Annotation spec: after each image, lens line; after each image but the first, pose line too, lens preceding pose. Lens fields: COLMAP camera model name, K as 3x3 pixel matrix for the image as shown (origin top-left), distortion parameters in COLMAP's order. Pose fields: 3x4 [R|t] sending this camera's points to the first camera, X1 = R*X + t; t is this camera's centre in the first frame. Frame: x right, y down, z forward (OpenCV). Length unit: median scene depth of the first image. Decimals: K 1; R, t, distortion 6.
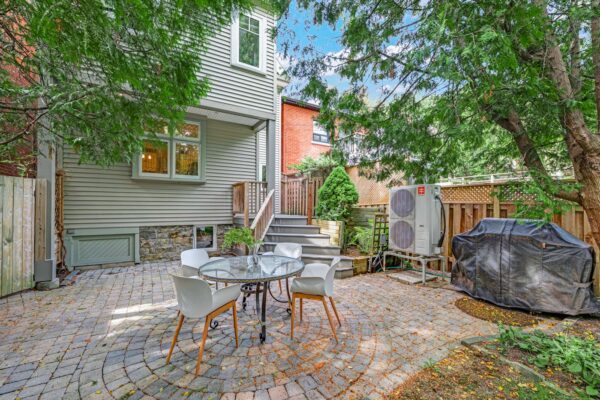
lens RADIAL K [[247.0, 0, 293.9], [0, 247.0, 207.6], [0, 0, 1]] dist [-0.001847, -0.000058]
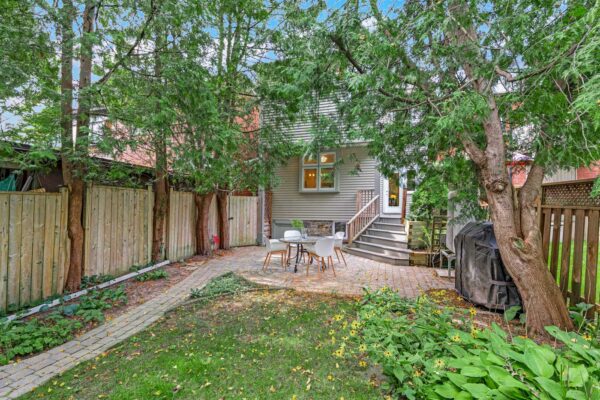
lens RADIAL K [[260.9, 0, 300.0], [0, 260.9, 200.0], [0, 0, 1]] dist [-0.009621, 0.000072]
pose [[0.674373, -0.022062, -0.738061, 0.819416], [-0.000424, 0.999542, -0.030266, -0.008558], [0.738391, 0.020724, 0.674055, -0.269068]]
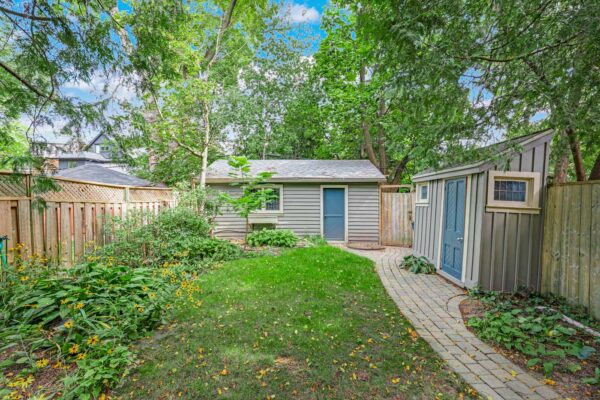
lens RADIAL K [[249.3, 0, 301.6], [0, 249.3, 198.1], [0, 0, 1]] dist [-0.002290, -0.000080]
pose [[-0.845122, 0.000078, 0.534574, 0.039912], [0.000159, 1.000000, 0.000105, -0.008403], [-0.534574, 0.000174, -0.845122, 0.413445]]
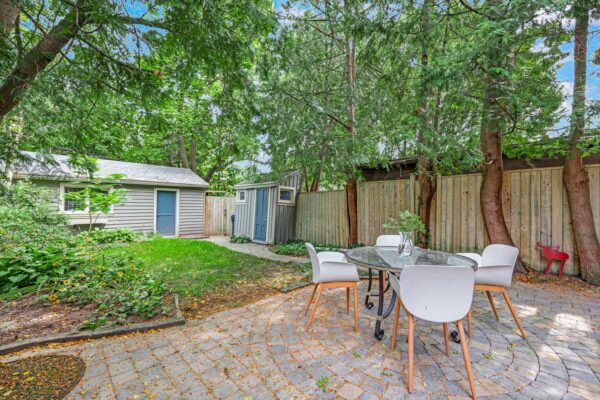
lens RADIAL K [[245.5, 0, 300.0], [0, 245.5, 200.0], [0, 0, 1]] dist [-0.001085, 0.000124]
pose [[-0.965092, -0.007540, -0.261801, 0.248266], [-0.002076, 0.999774, -0.021142, 0.036124], [0.261901, -0.019861, -0.964890, 1.047963]]
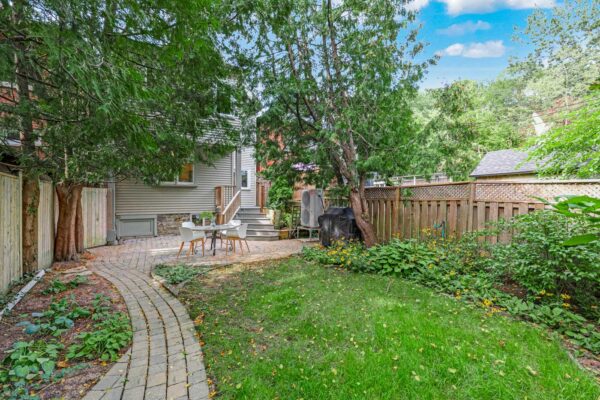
lens RADIAL K [[260.9, 0, 300.0], [0, 260.9, 200.0], [0, 0, 1]] dist [-0.009621, 0.000072]
pose [[0.999969, -0.007818, 0.000070, 0.389731], [0.007818, 0.999959, -0.004474, -0.002303], [-0.000035, 0.004474, 0.999990, -0.870656]]
